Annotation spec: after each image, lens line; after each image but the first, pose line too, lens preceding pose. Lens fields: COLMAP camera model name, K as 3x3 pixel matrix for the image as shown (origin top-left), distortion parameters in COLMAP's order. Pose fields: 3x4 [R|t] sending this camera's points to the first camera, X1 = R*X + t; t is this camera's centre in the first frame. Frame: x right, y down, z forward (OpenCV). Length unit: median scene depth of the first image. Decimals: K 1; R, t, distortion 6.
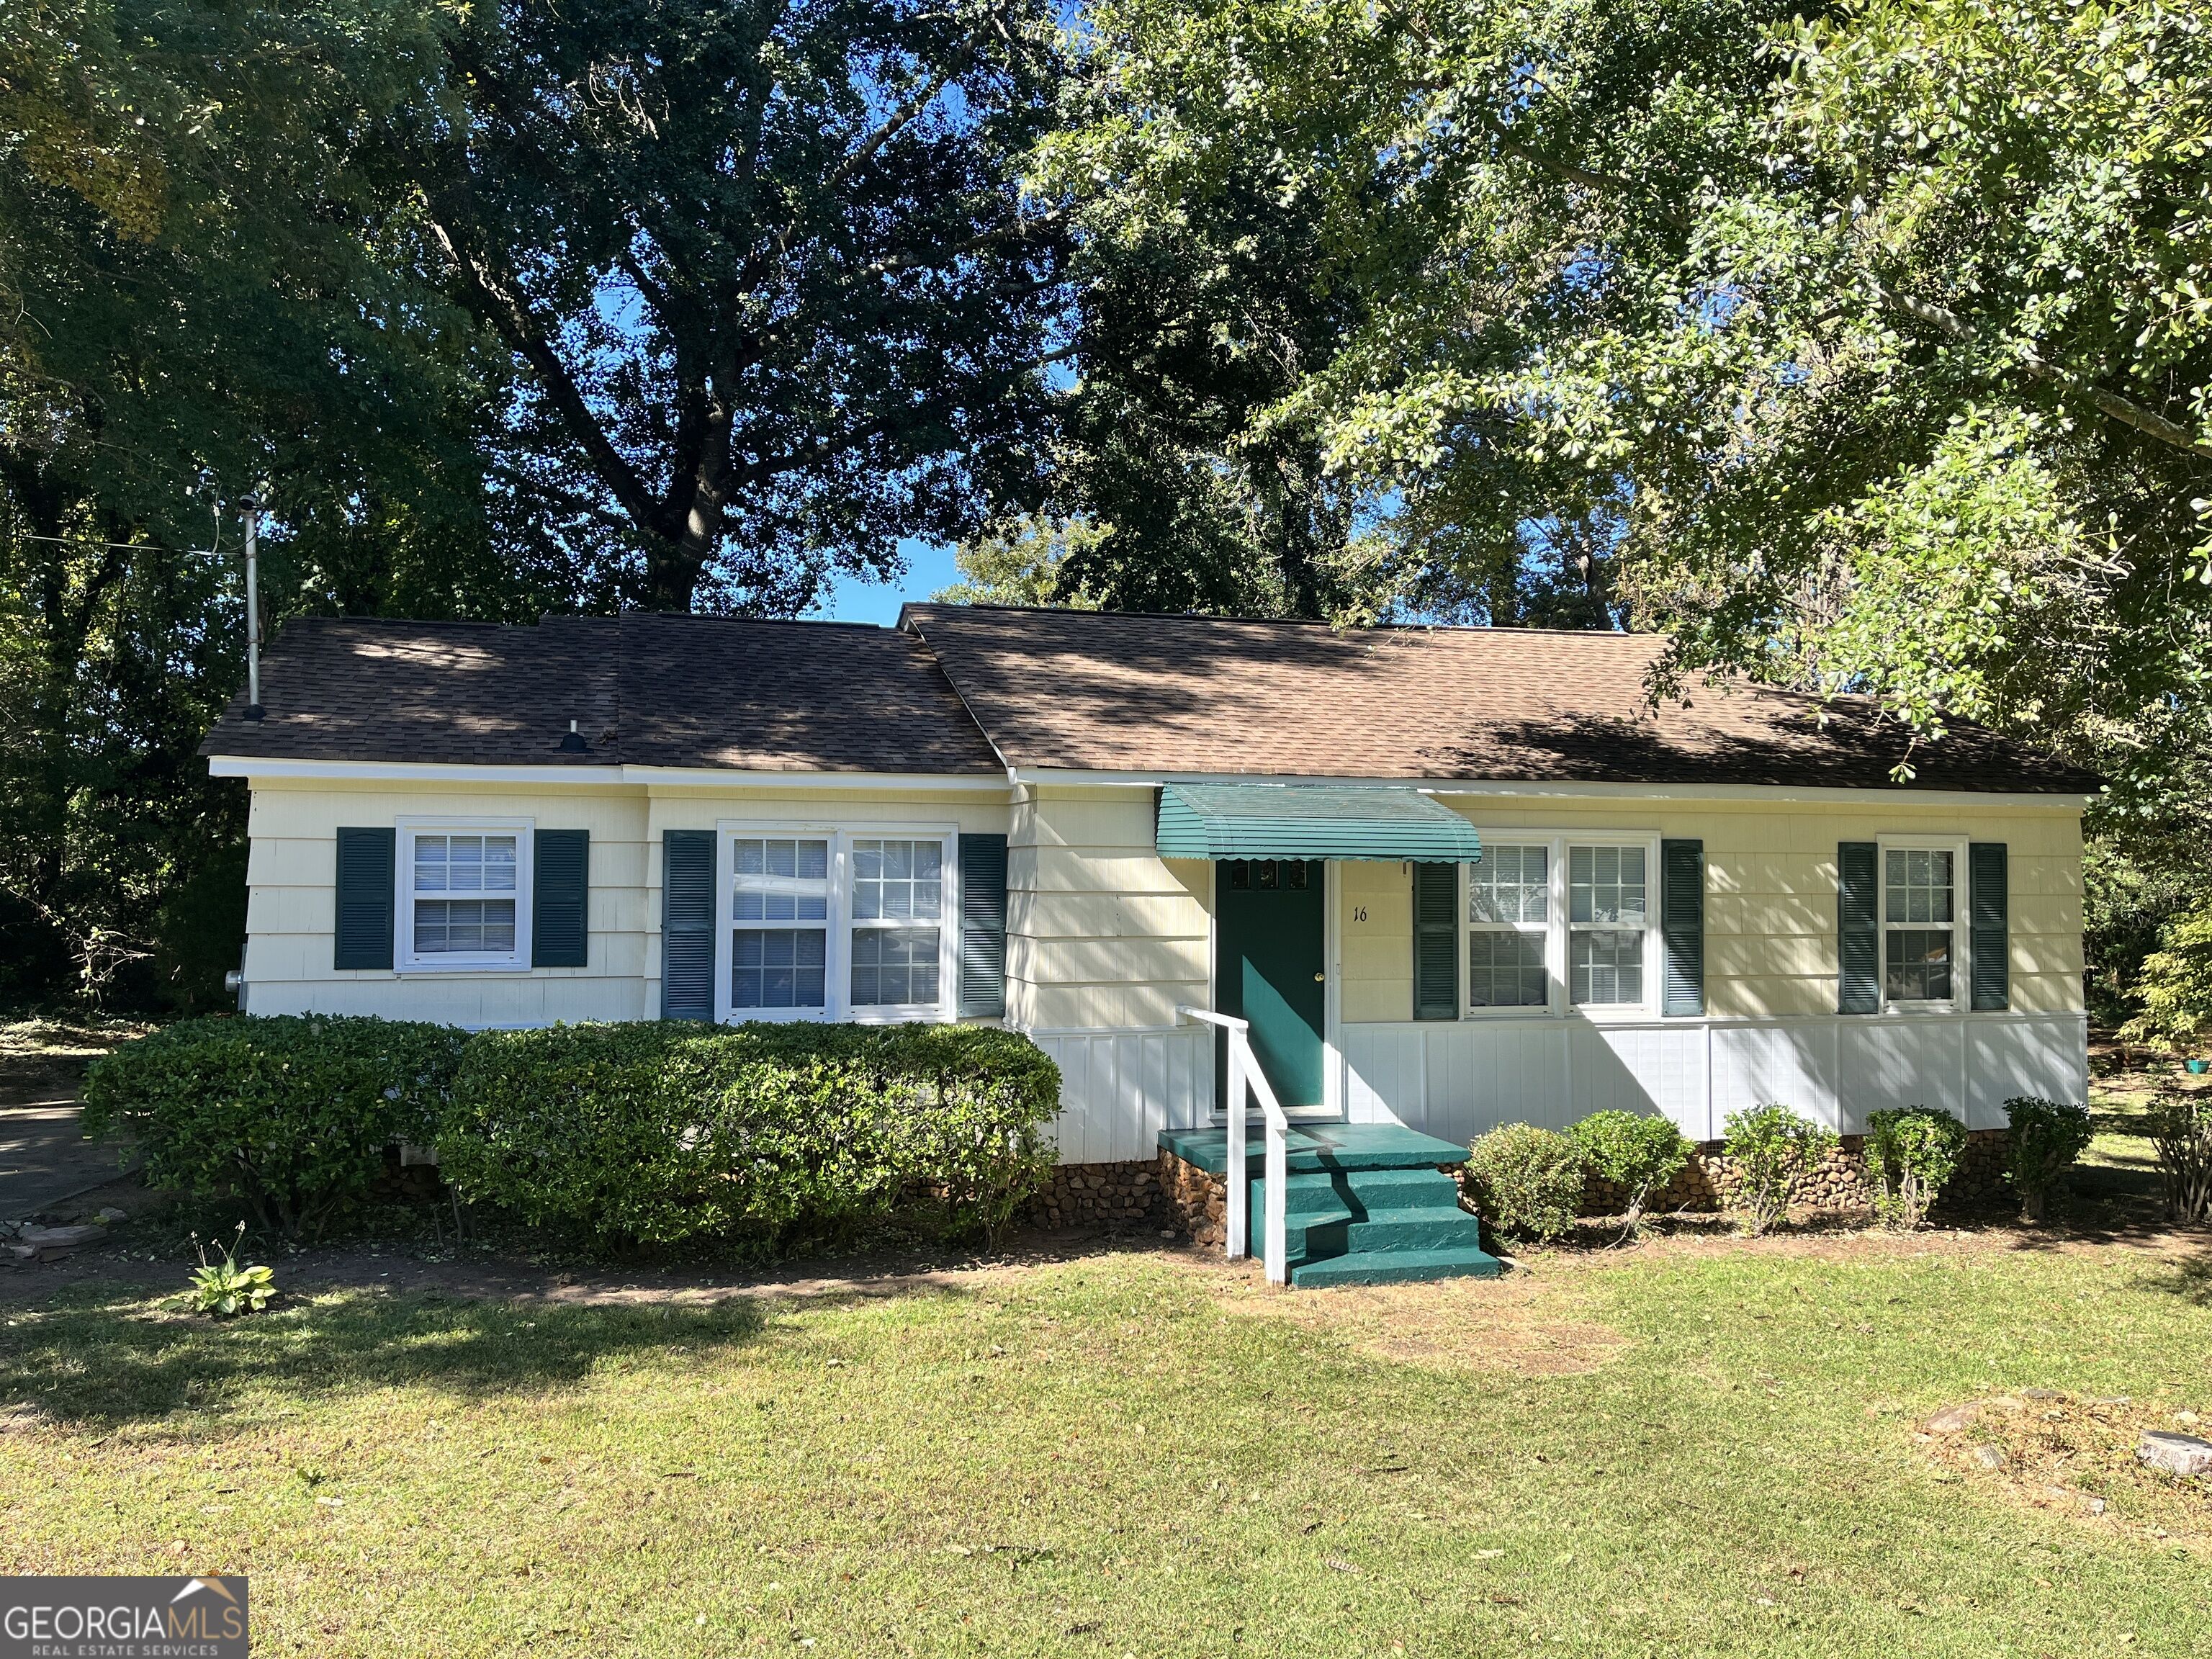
lens RADIAL K [[1671.2, 0, 1106.0], [0, 1671.2, 843.3], [0, 0, 1]] dist [0.076446, -0.098318]
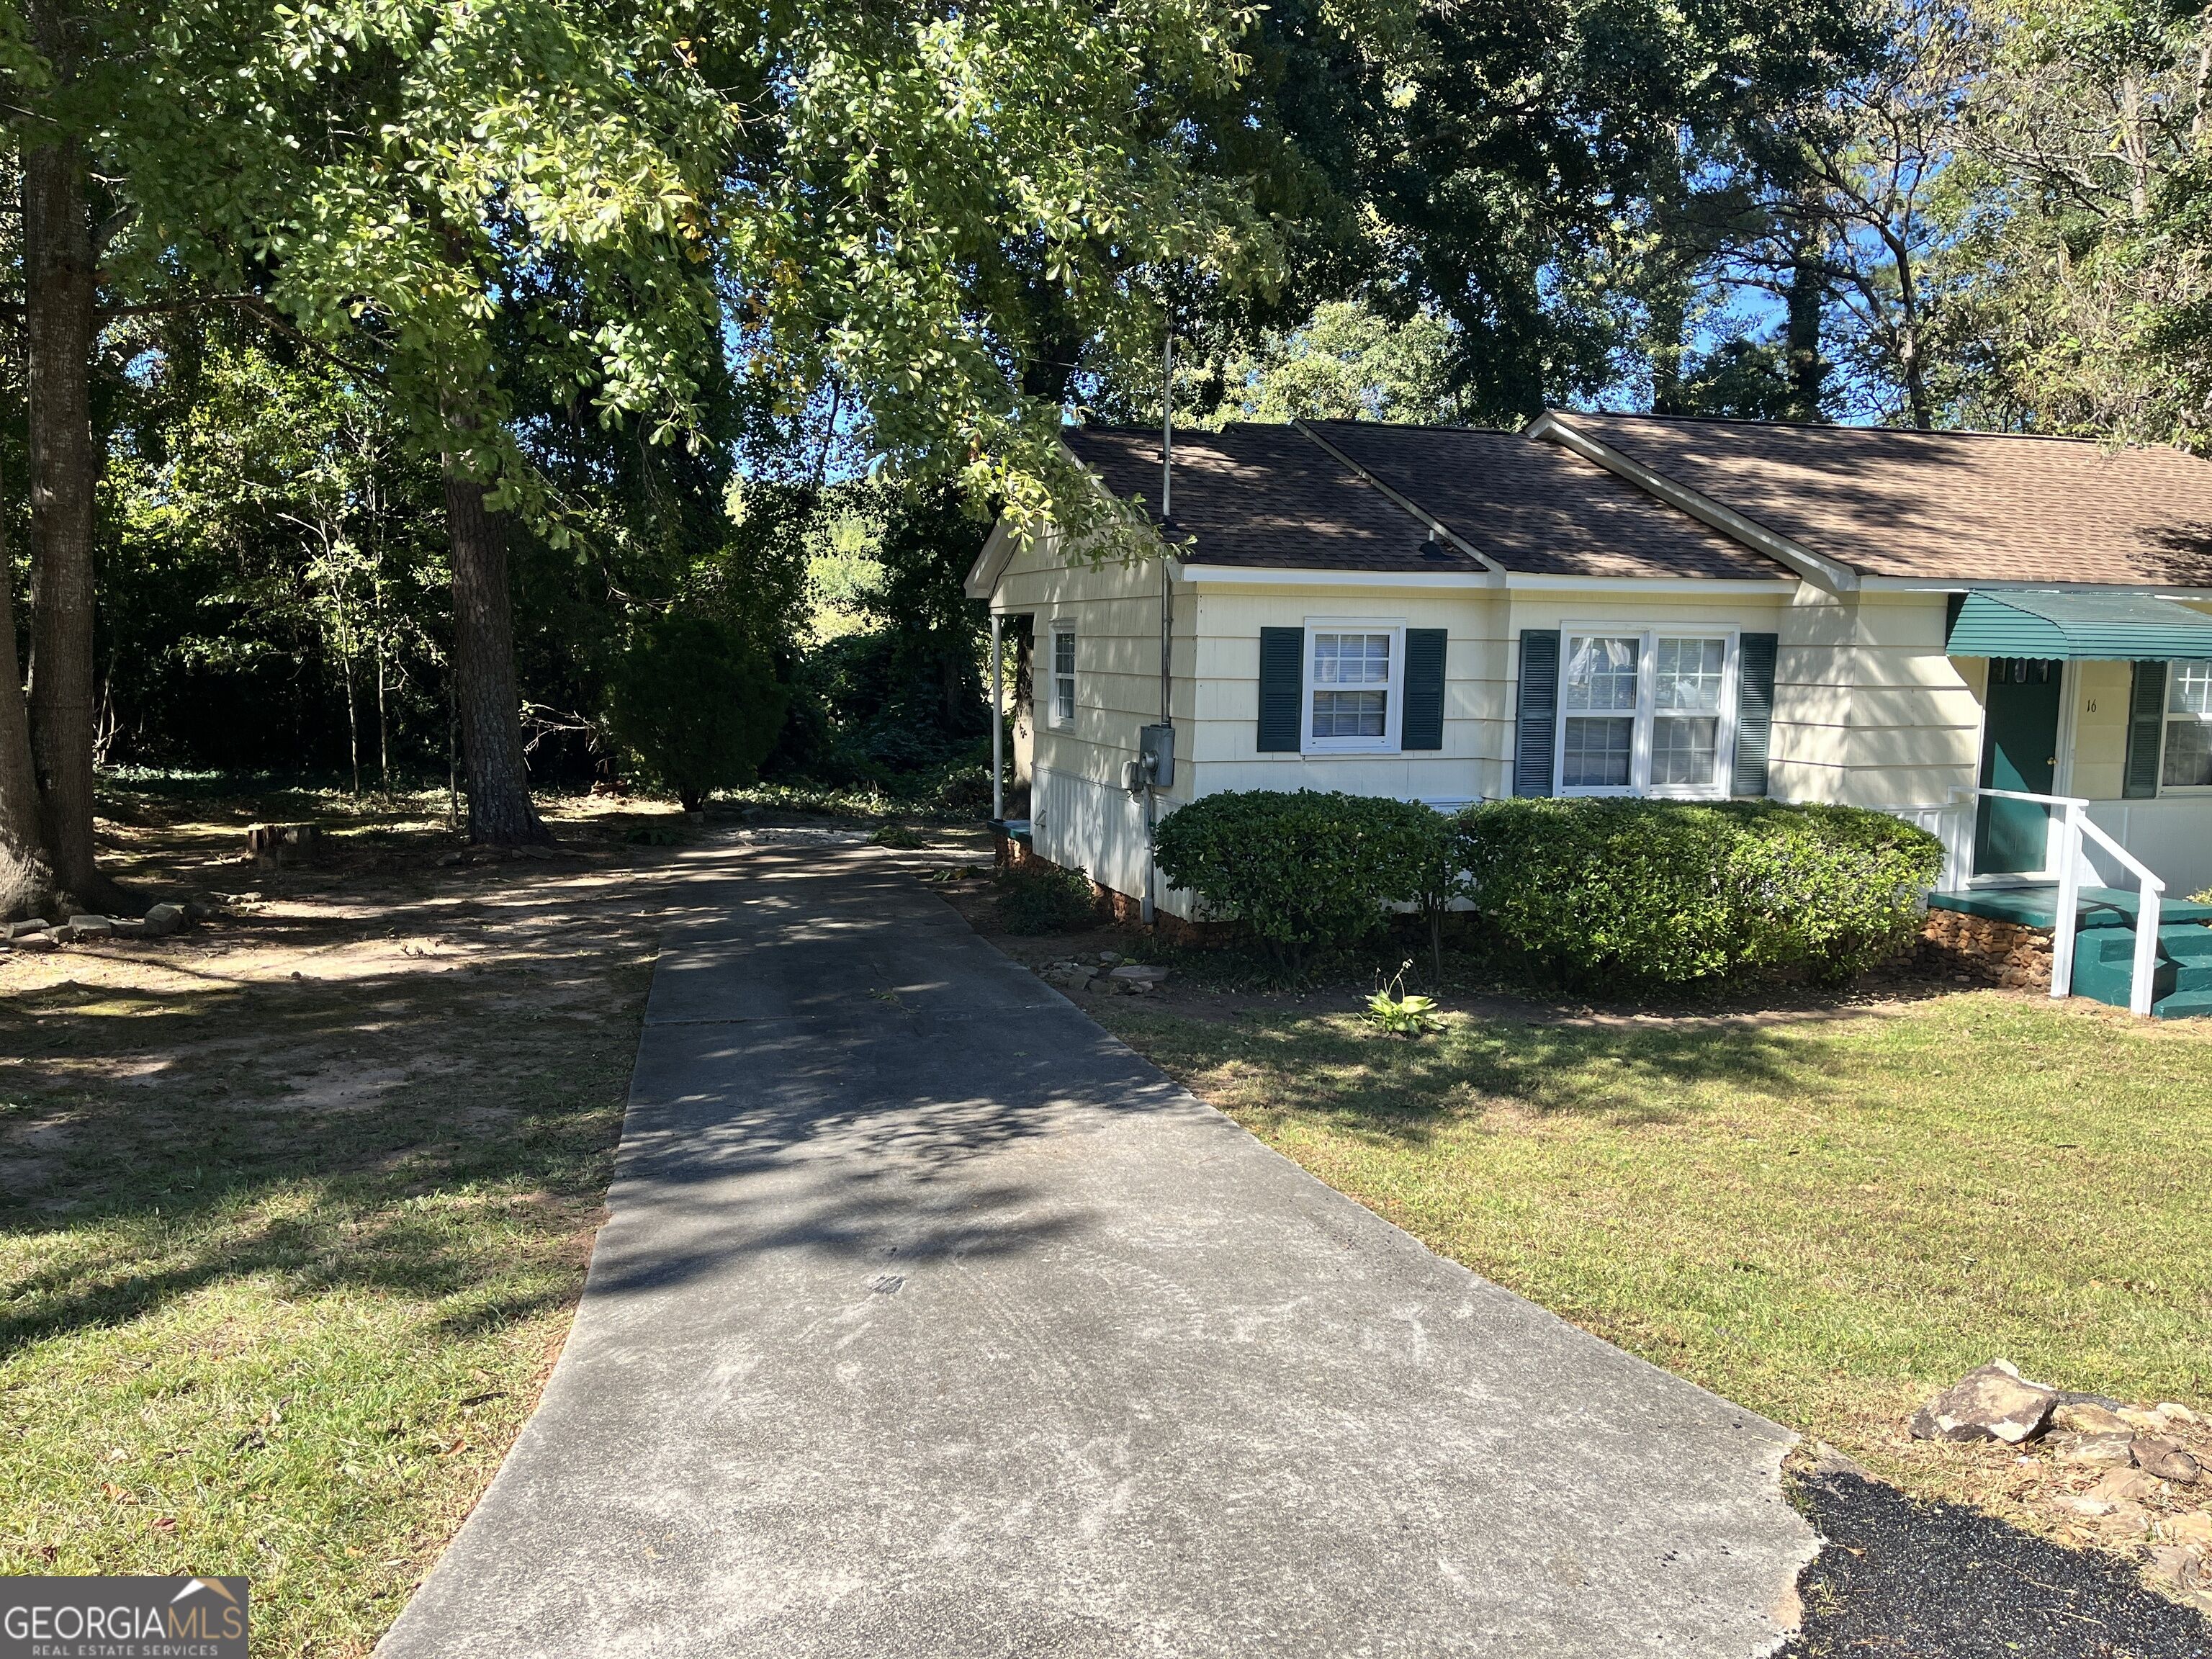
lens RADIAL K [[1671.2, 0, 1094.5], [0, 1671.2, 845.1], [0, 0, 1]] dist [0.076446, -0.098318]
pose [[0.999349, 0.002188, 0.036012, -0.579952], [-0.007143, 0.990401, 0.138040, -0.018204], [-0.035364, -0.138207, 0.989772, -0.131866]]
